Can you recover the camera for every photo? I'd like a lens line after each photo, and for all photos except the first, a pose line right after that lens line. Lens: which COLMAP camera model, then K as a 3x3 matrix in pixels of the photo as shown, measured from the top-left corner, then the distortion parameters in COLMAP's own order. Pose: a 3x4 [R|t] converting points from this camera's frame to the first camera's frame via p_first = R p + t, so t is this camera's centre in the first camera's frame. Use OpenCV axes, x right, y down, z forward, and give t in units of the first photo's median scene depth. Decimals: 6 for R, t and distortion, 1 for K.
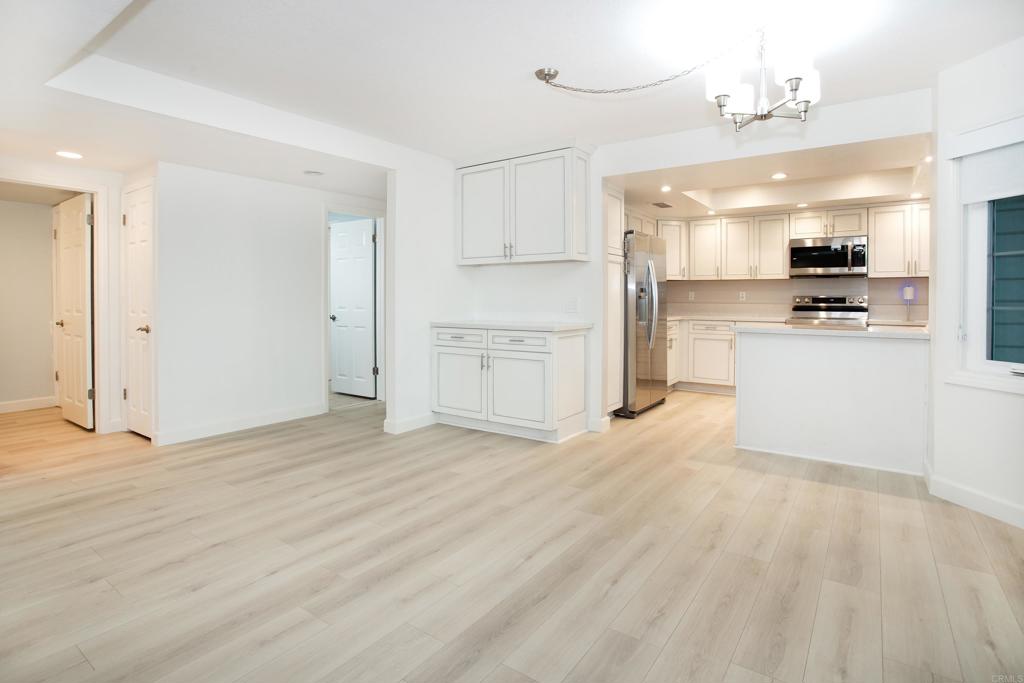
lens RADIAL K [[521.5, 0, 509.2], [0, 521.5, 298.7], [0, 0, 1]] dist [-0.096477, 0.054569]
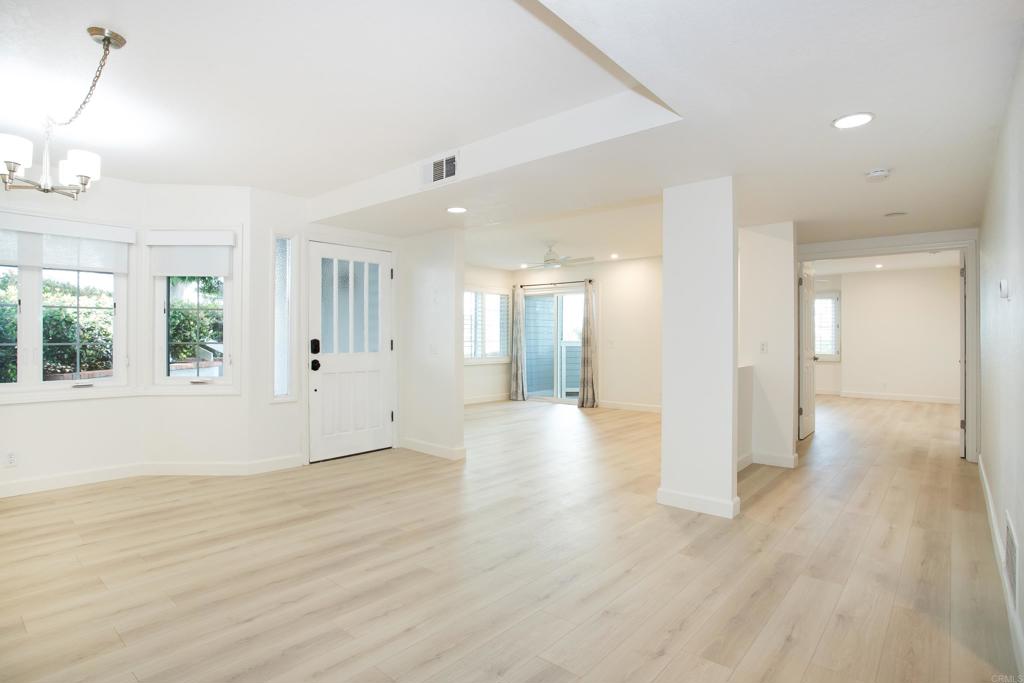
lens RADIAL K [[524.9, 0, 512.0], [0, 524.9, 341.5], [0, 0, 1]] dist [-0.018507, -0.000042]
pose [[-0.995278, -0.005272, 0.096925, -0.313658], [-0.005301, 0.999986, -0.000037, -0.002337], [-0.096923, -0.000551, -0.995292, 0.904100]]
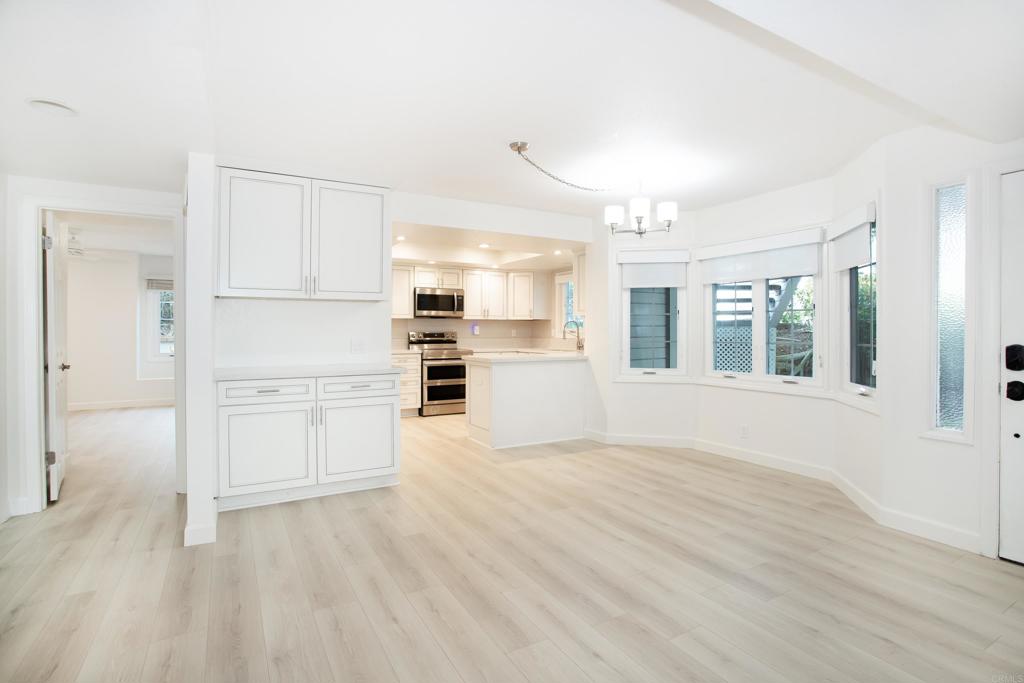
lens RADIAL K [[503.0, 0, 512.3], [0, 503.0, 324.9], [0, 0, 1]] dist [-0.025976, 0.000128]
pose [[0.412797, 0.006568, 0.910799, -0.515902], [-0.000904, 0.999976, -0.006801, -0.016600], [-0.910822, 0.001984, 0.412794, 0.294180]]
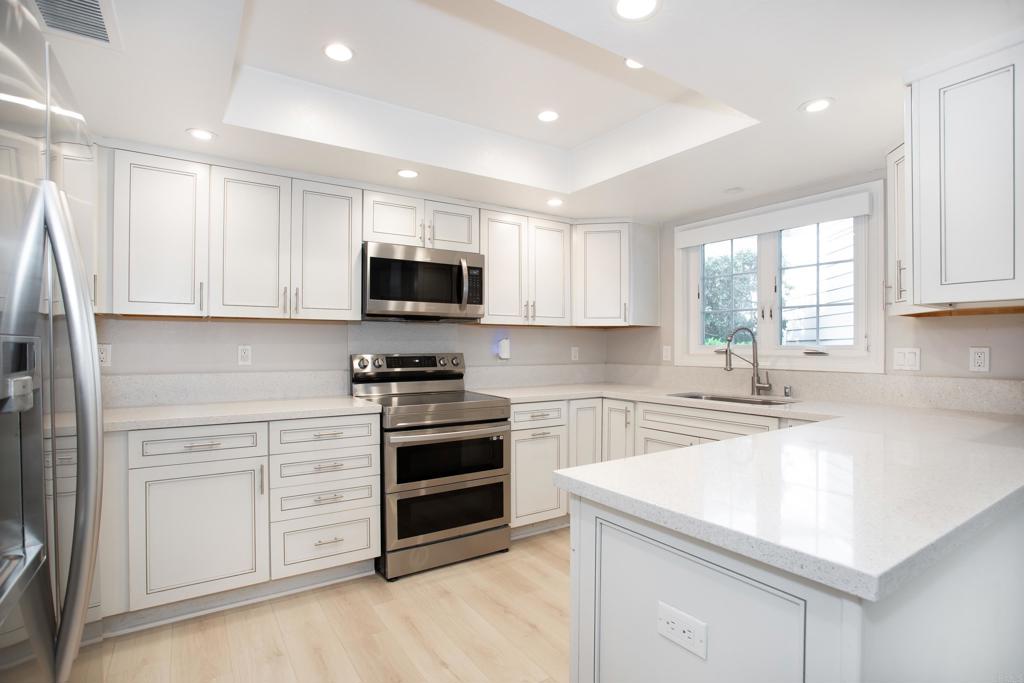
lens RADIAL K [[508.8, 0, 512.0], [0, 508.8, 341.5], [0, 0, 1]] dist [-0.043288, 0.000601]
pose [[0.360958, 0.002122, 0.932580, 0.156576], [-0.000383, 0.999998, -0.002127, -0.019246], [-0.932582, 0.000410, 0.360958, 0.747262]]
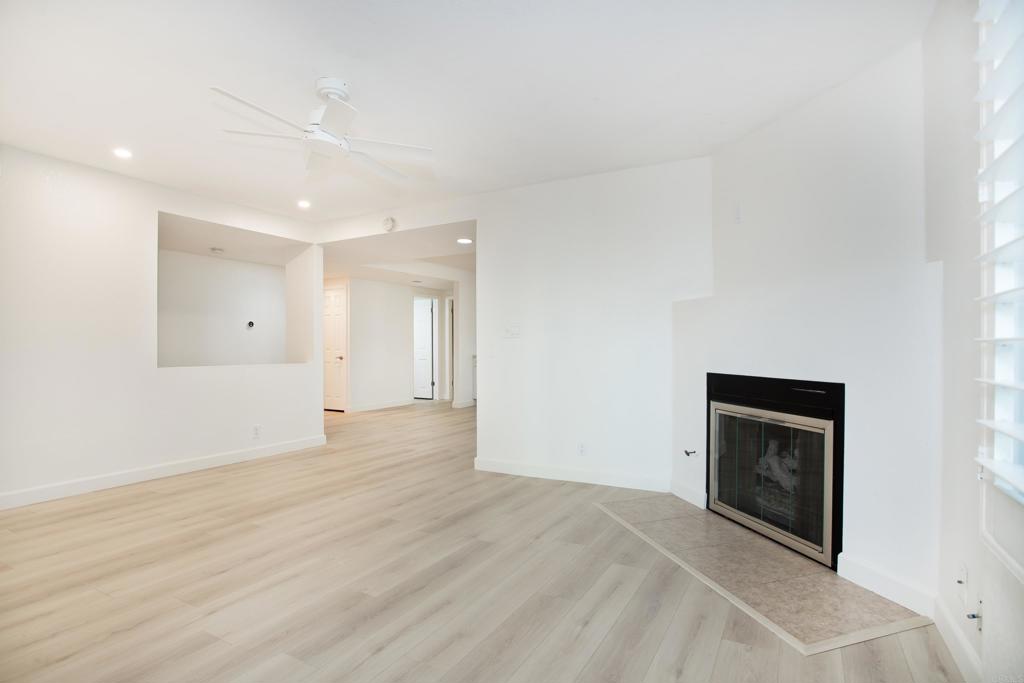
lens RADIAL K [[482.5, 0, 531.6], [0, 482.5, 352.0], [0, 0, 1]] dist [-0.028903, 0.000395]
pose [[0.982895, -0.006002, 0.184068, -0.232540], [0.003501, 0.999897, 0.013905, 0.007784], [-0.184132, -0.013022, 0.982815, -0.737443]]
